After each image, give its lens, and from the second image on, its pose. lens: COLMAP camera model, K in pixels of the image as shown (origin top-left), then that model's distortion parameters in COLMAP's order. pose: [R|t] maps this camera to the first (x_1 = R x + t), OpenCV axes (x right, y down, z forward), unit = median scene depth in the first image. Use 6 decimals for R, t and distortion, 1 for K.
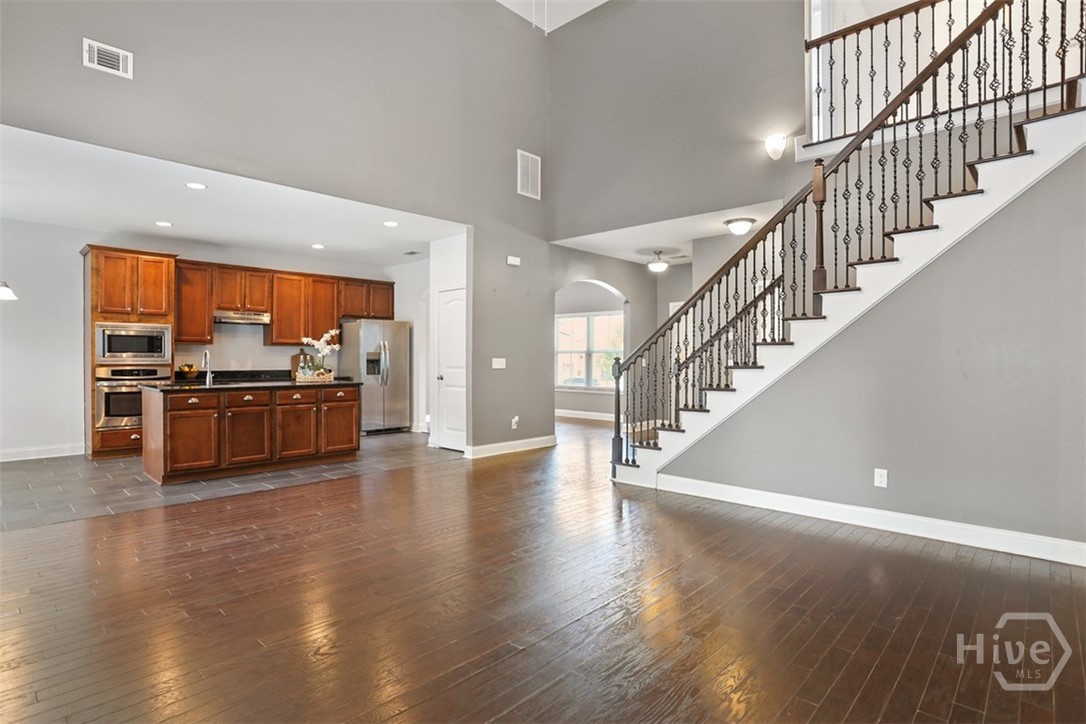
lens RADIAL K [[545.4, 0, 539.9], [0, 545.4, 364.6], [0, 0, 1]] dist [-0.020107, 0.006497]
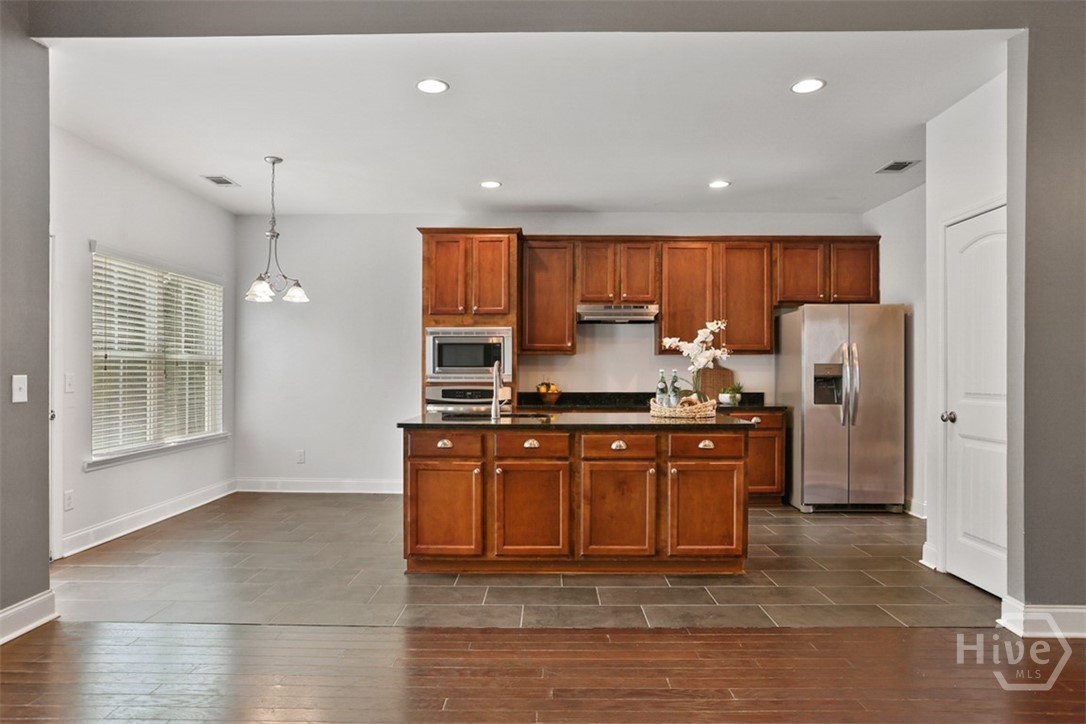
lens RADIAL K [[671.3, 0, 539.5], [0, 671.3, 370.3], [0, 0, 1]] dist [-0.018200, 0.003913]
pose [[0.679731, -0.004069, -0.733450, -0.009876], [-0.008370, 0.999876, -0.013304, -0.005527], [0.733414, 0.015182, 0.679613, 0.428281]]
